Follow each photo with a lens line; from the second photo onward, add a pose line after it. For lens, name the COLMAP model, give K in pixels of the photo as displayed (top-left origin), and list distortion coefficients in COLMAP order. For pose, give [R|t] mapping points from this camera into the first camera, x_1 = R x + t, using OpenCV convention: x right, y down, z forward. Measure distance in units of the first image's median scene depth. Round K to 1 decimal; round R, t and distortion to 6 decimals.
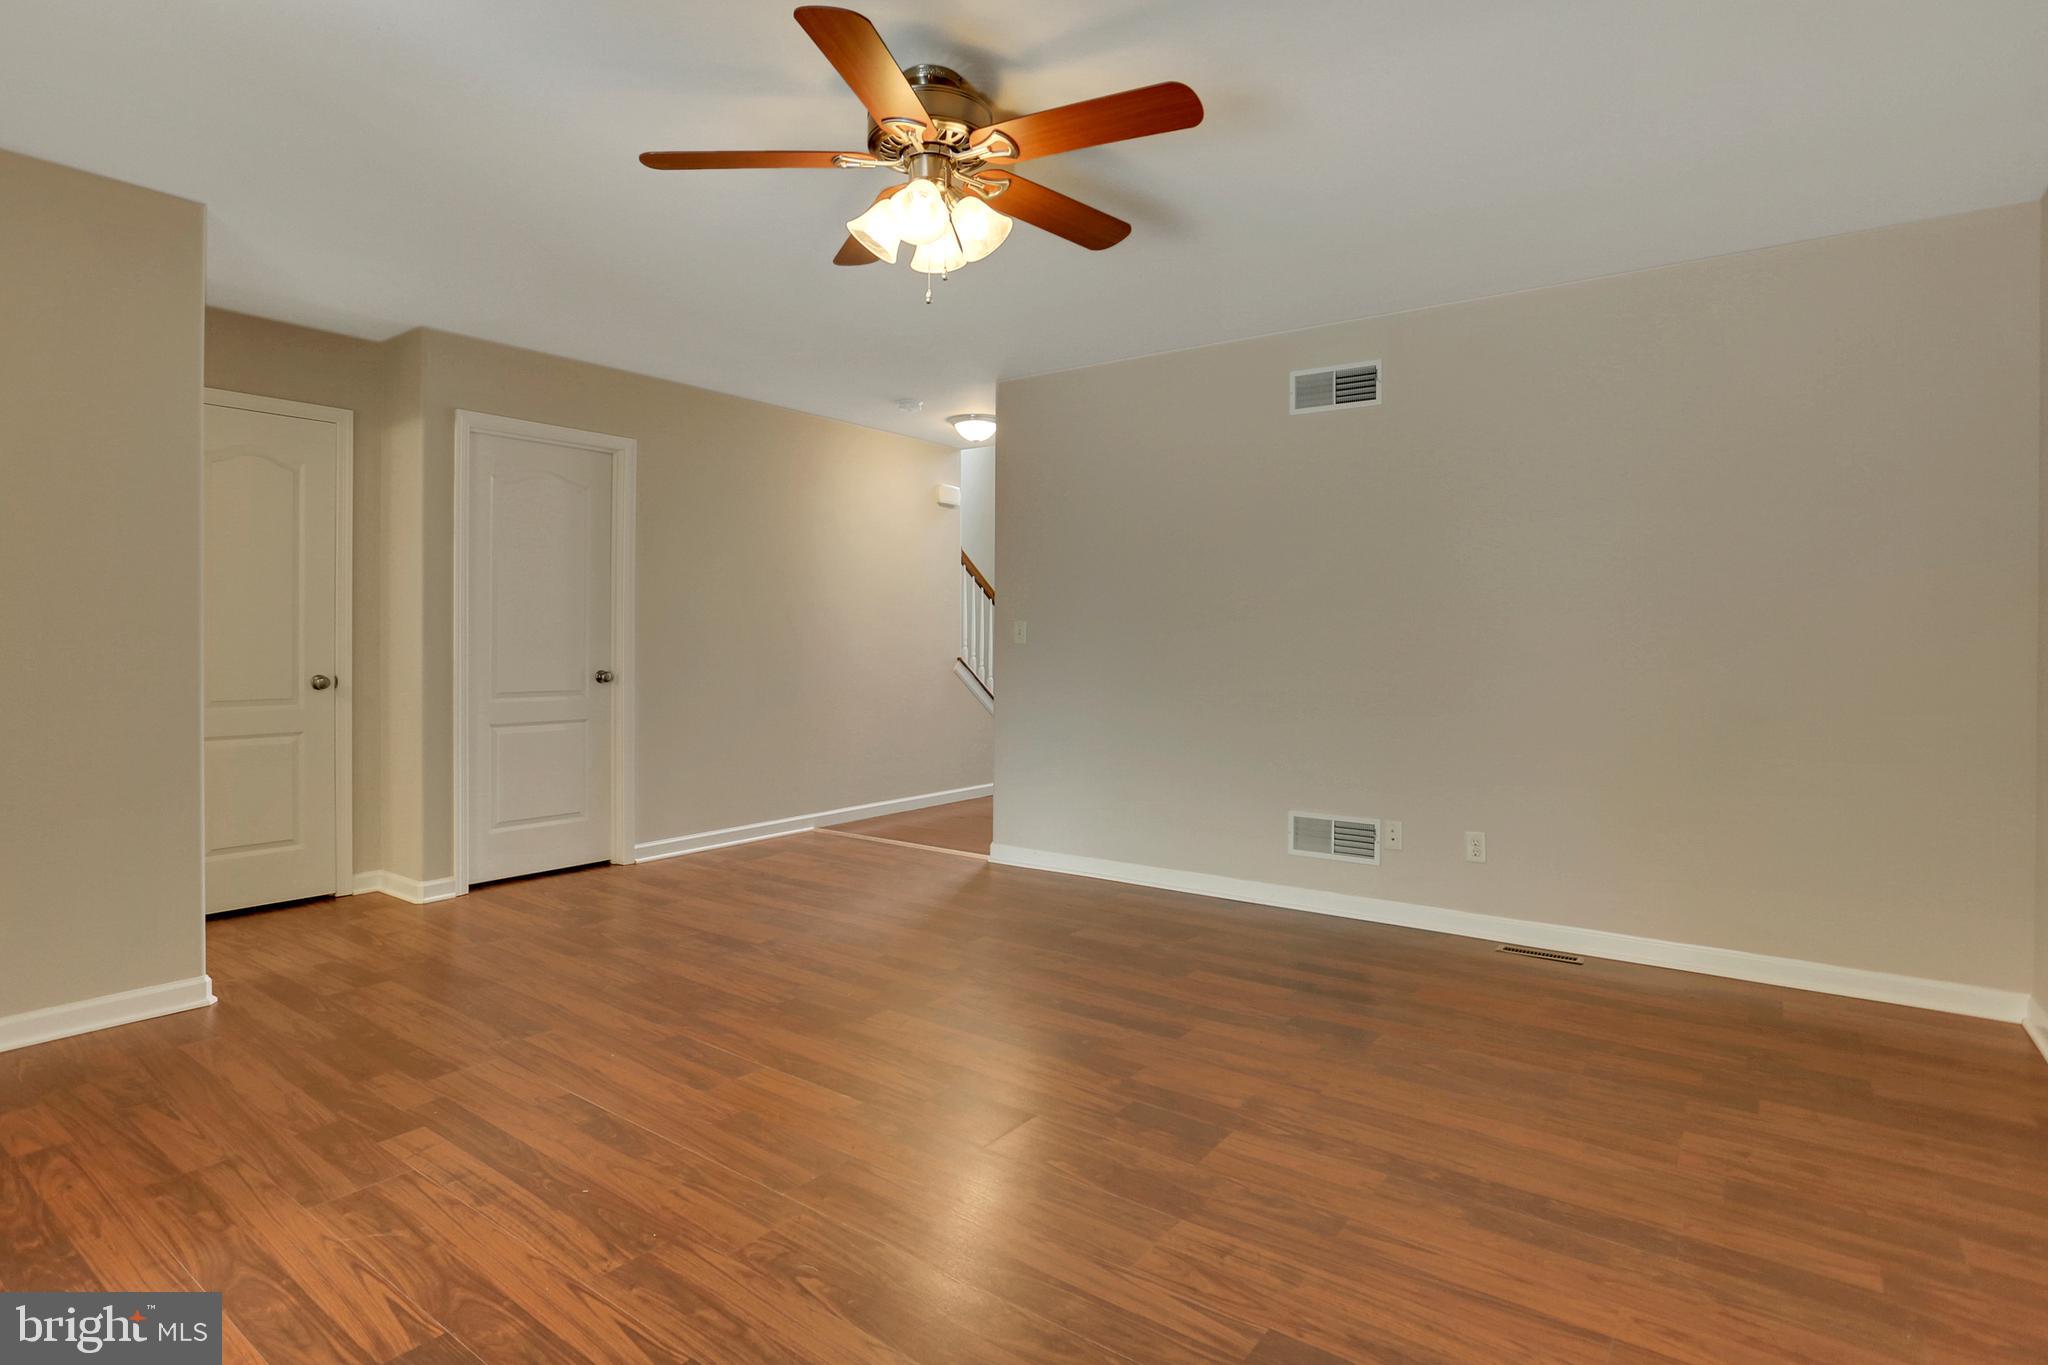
lens RADIAL K [[1049.4, 0, 1034.5], [0, 1049.4, 656.2], [0, 0, 1]] dist [-0.019036, 0.000849]
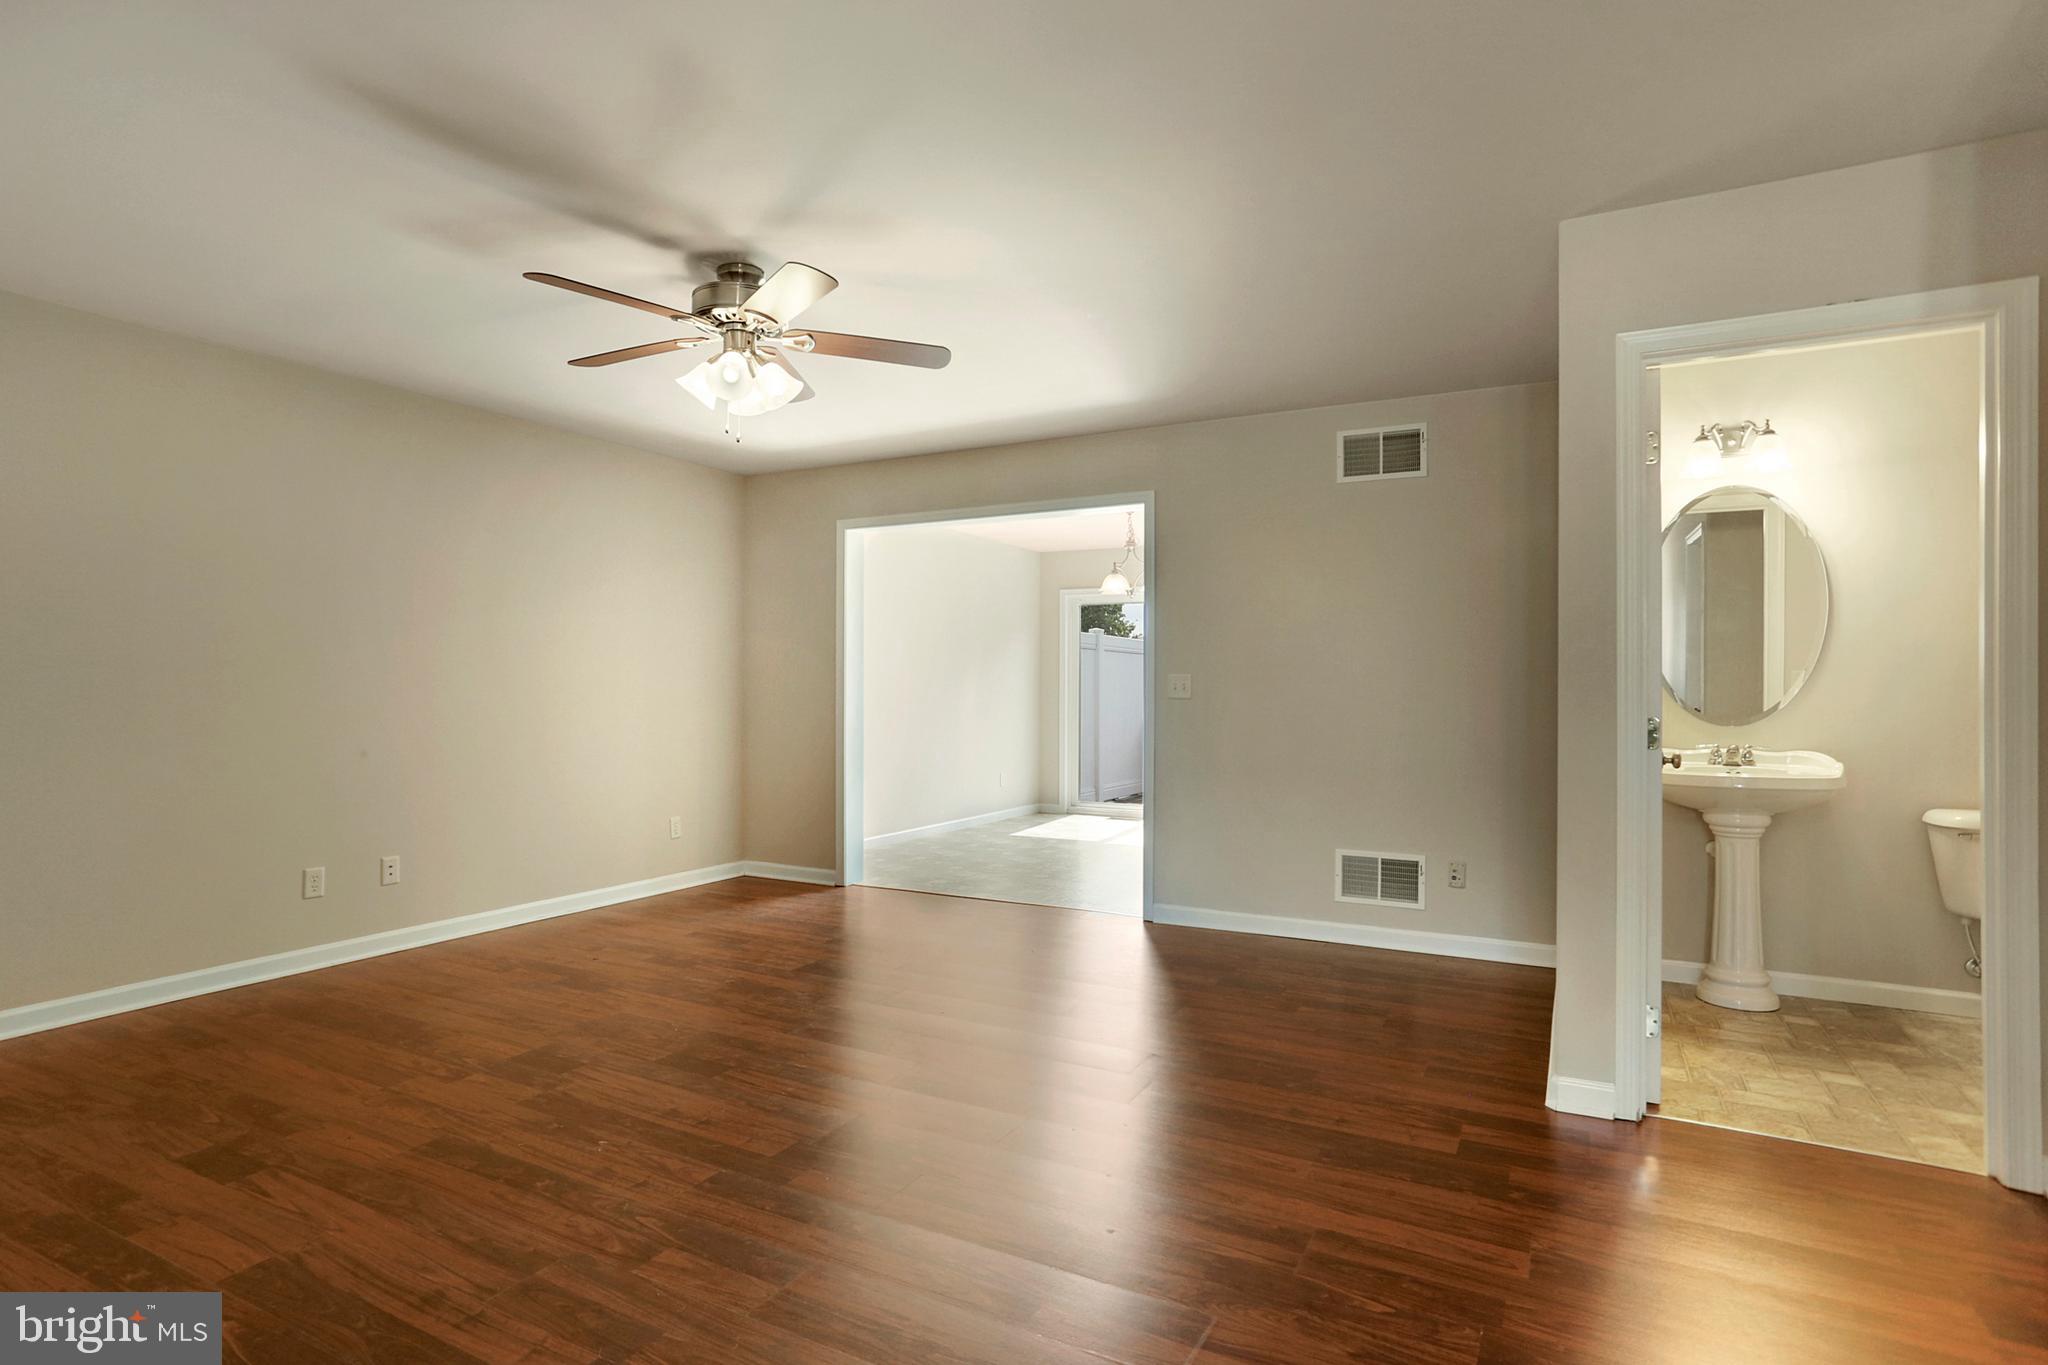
lens RADIAL K [[1056.7, 0, 1024.0], [0, 1056.7, 682.5], [0, 0, 1]] dist [-0.050282, 0.028478]
pose [[-0.993371, -0.008839, -0.114615, -0.272435], [-0.009500, 0.999941, 0.005222, -0.034861], [0.114562, 0.006276, -0.993396, 2.085738]]
